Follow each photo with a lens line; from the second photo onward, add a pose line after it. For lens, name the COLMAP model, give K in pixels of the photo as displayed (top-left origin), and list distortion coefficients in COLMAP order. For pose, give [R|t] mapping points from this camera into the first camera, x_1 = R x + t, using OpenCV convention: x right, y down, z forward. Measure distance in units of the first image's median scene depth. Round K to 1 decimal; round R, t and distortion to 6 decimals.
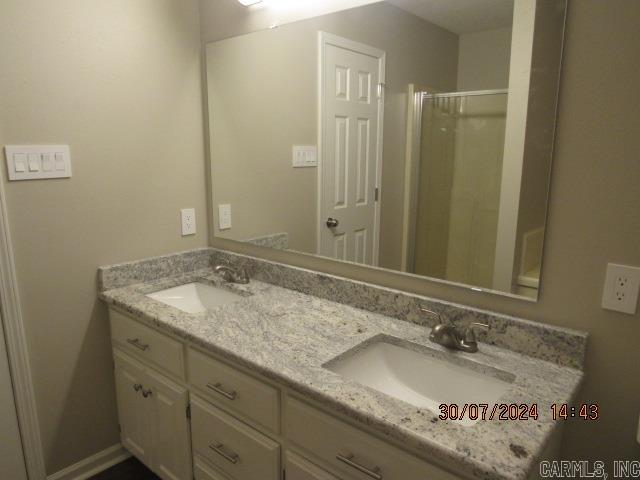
lens RADIAL K [[457.0, 0, 317.8], [0, 457.0, 242.5], [0, 0, 1]] dist [-0.033953, -0.000298]
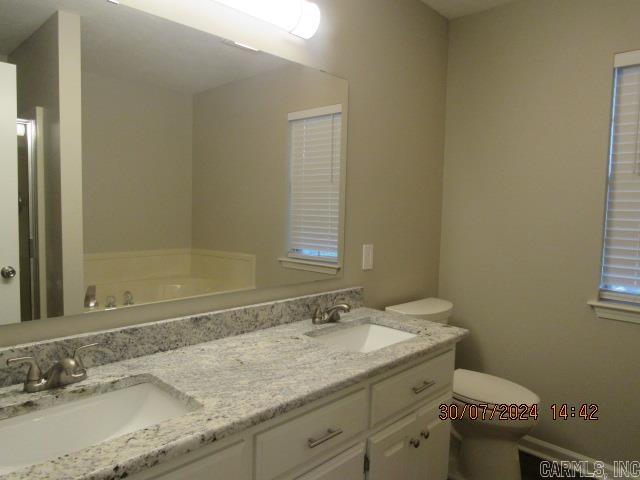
lens RADIAL K [[457.0, 0, 317.8], [0, 457.0, 242.5], [0, 0, 1]] dist [-0.033953, -0.000298]
pose [[0.062834, -0.083062, 0.994562, -0.923943], [0.179742, 0.981178, 0.070589, -0.097326], [-0.981705, 0.174329, 0.076581, 0.766235]]
